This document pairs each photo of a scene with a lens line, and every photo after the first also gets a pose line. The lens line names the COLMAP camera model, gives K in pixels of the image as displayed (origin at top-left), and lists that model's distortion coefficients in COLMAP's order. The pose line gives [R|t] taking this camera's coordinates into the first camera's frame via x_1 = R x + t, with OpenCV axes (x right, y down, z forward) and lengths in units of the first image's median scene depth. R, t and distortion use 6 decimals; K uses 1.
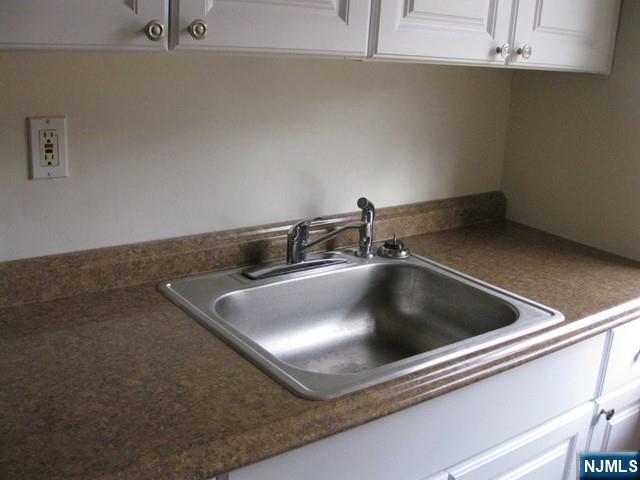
lens RADIAL K [[690.9, 0, 320.6], [0, 690.9, 242.8], [0, 0, 1]] dist [-0.164103, 0.000000]
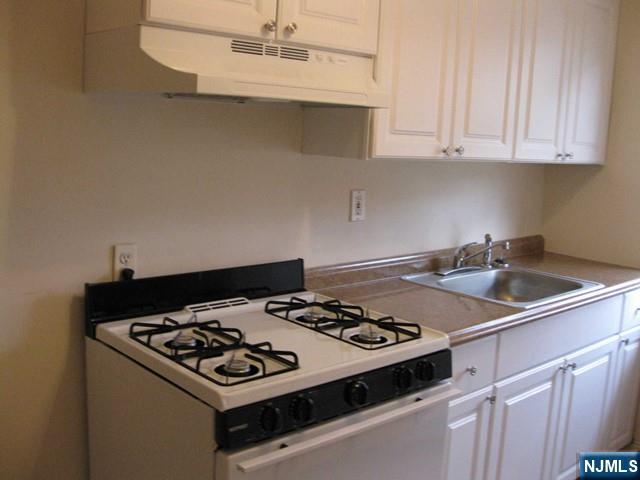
lens RADIAL K [[690.9, 0, 319.4], [0, 690.9, 238.6], [0, 0, 1]] dist [-0.164103, 0.000000]
pose [[0.994626, -0.025682, 0.100301, -0.614221], [0.038571, 0.990925, -0.128760, 0.177408], [-0.096084, 0.131937, 0.986590, -0.818349]]
